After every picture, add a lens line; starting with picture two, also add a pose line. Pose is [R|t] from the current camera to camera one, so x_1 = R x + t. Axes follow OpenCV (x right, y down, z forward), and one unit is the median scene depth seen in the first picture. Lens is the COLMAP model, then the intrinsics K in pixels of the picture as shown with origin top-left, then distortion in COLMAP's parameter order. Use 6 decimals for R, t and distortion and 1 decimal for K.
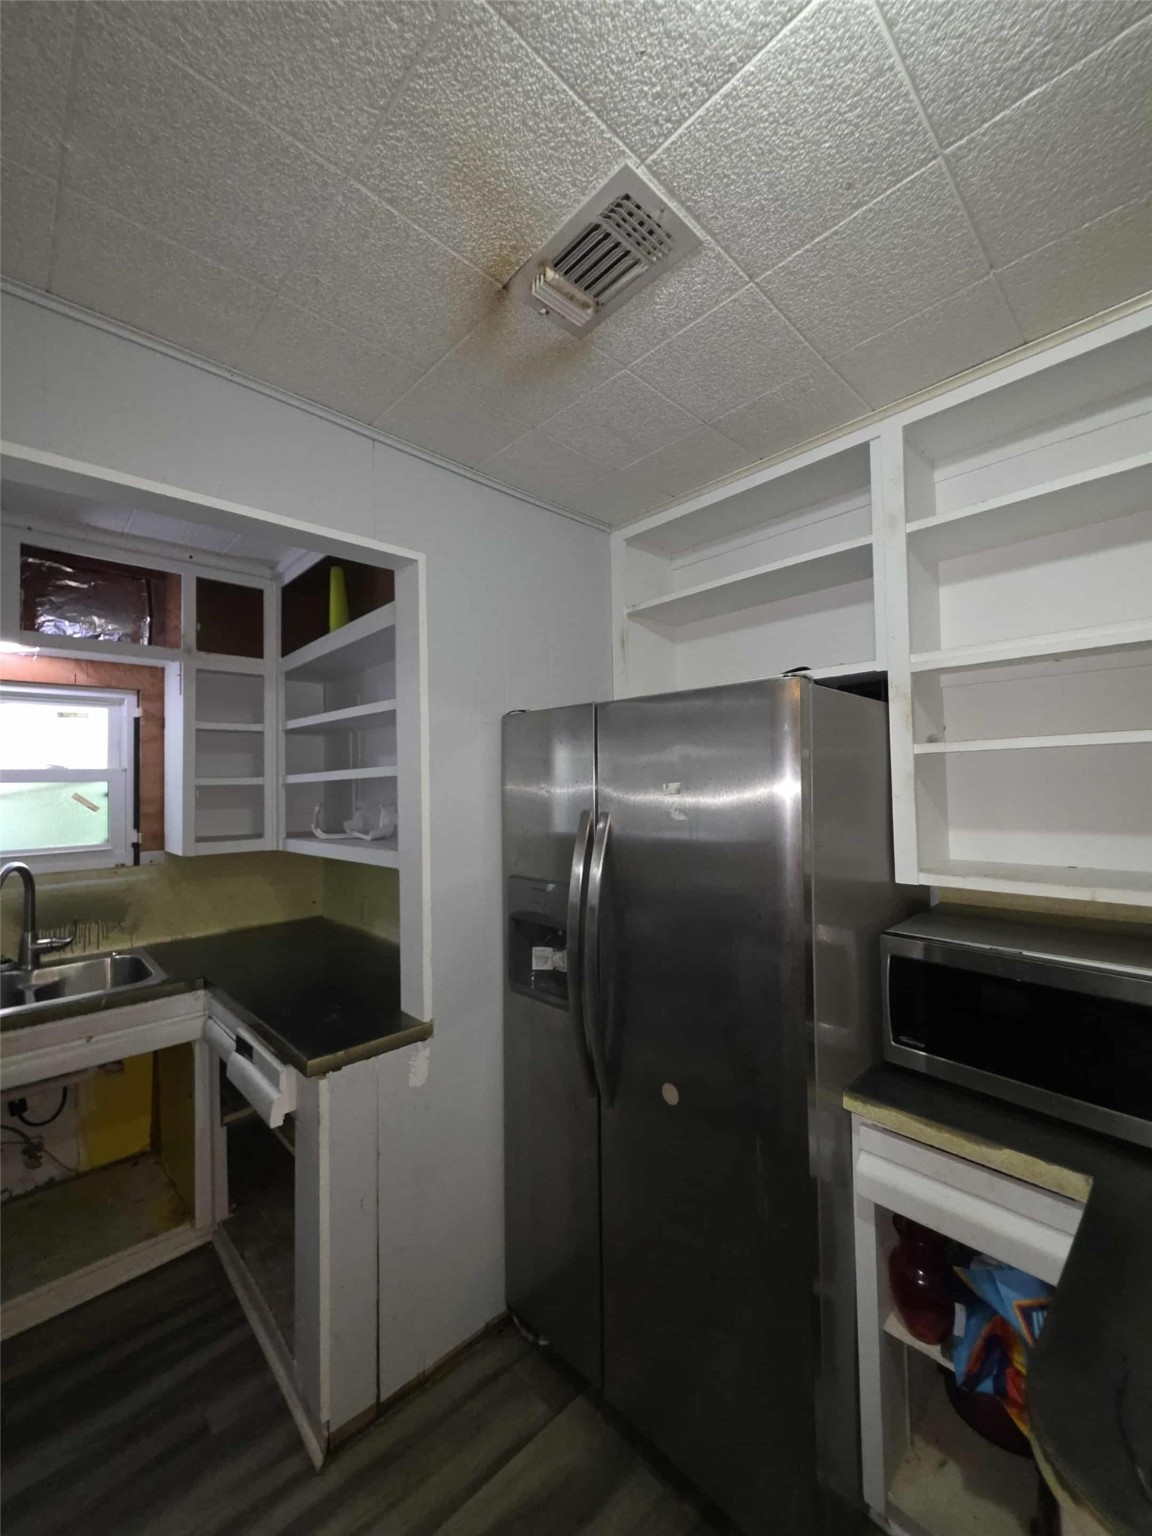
lens RADIAL K [[616.4, 0, 572.7], [0, 616.4, 769.8], [0, 0, 1]] dist [0.004494, 0.000923]
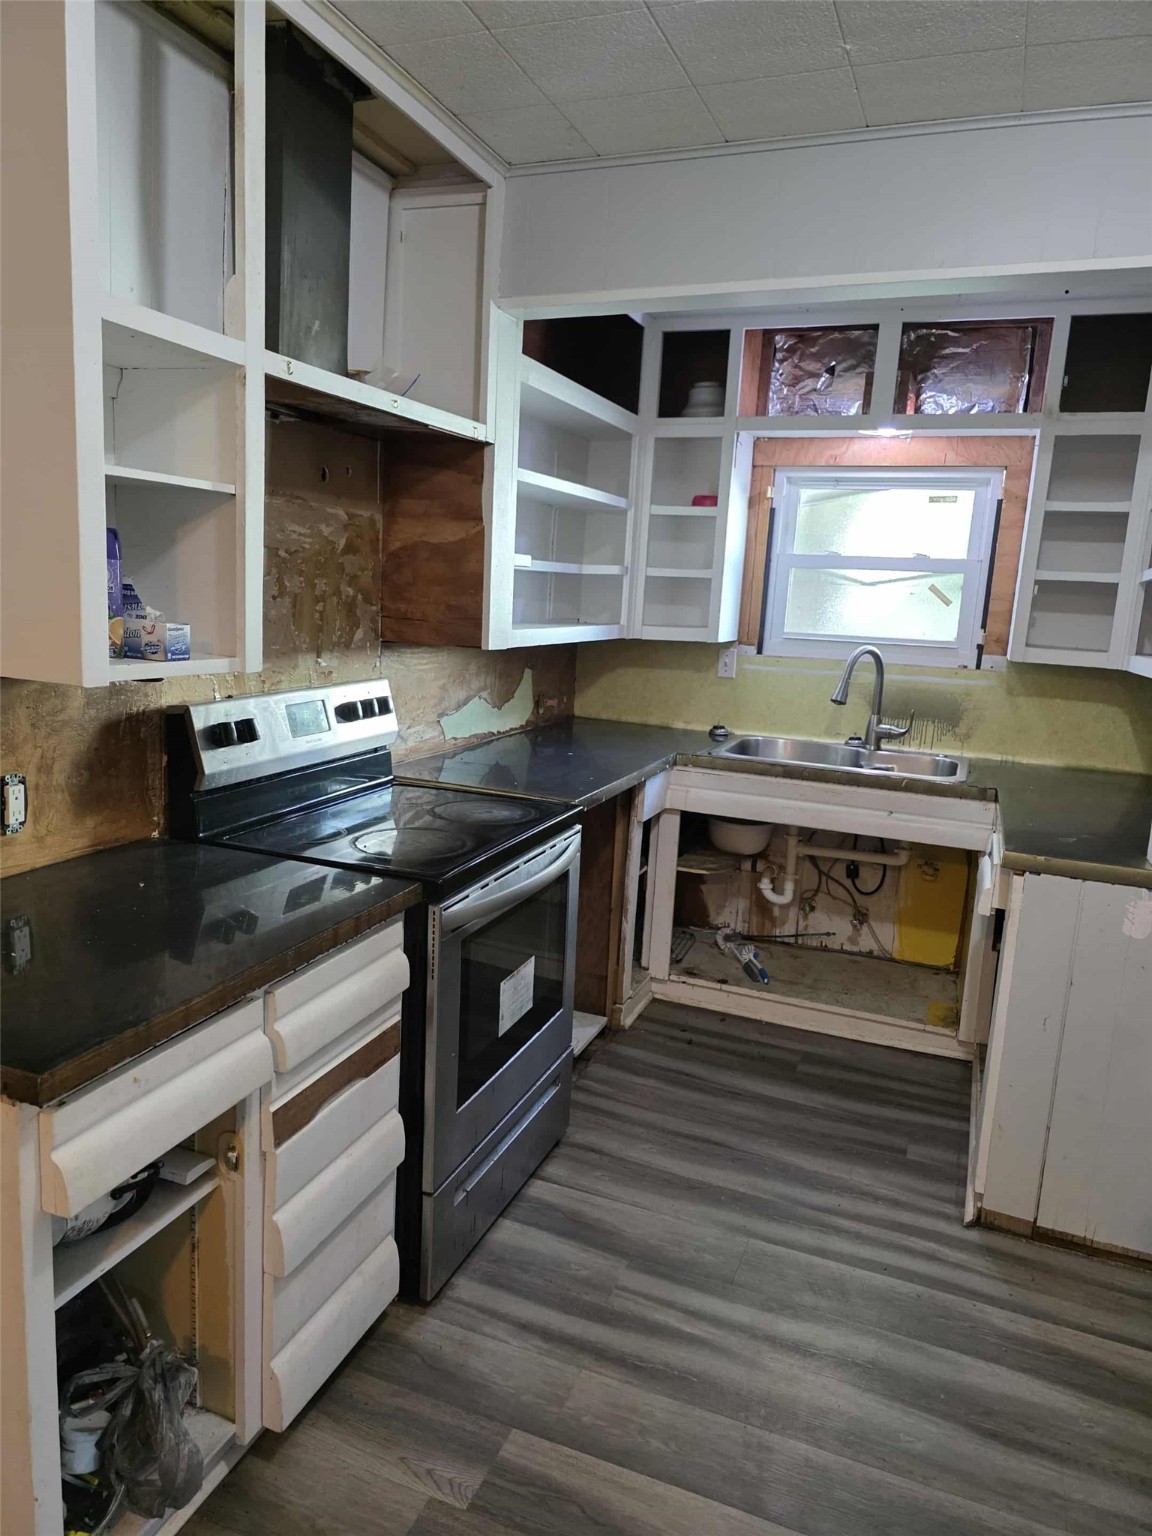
lens RADIAL K [[1026.7, 0, 572.5], [0, 1026.7, 763.7], [0, 0, 1]] dist [0.005623, 0.013712]
pose [[0.427544, 0.190133, -0.883773, 0.408763], [-0.040664, 0.980687, 0.191311, 0.028864], [0.903080, -0.045856, 0.427018, -0.185159]]
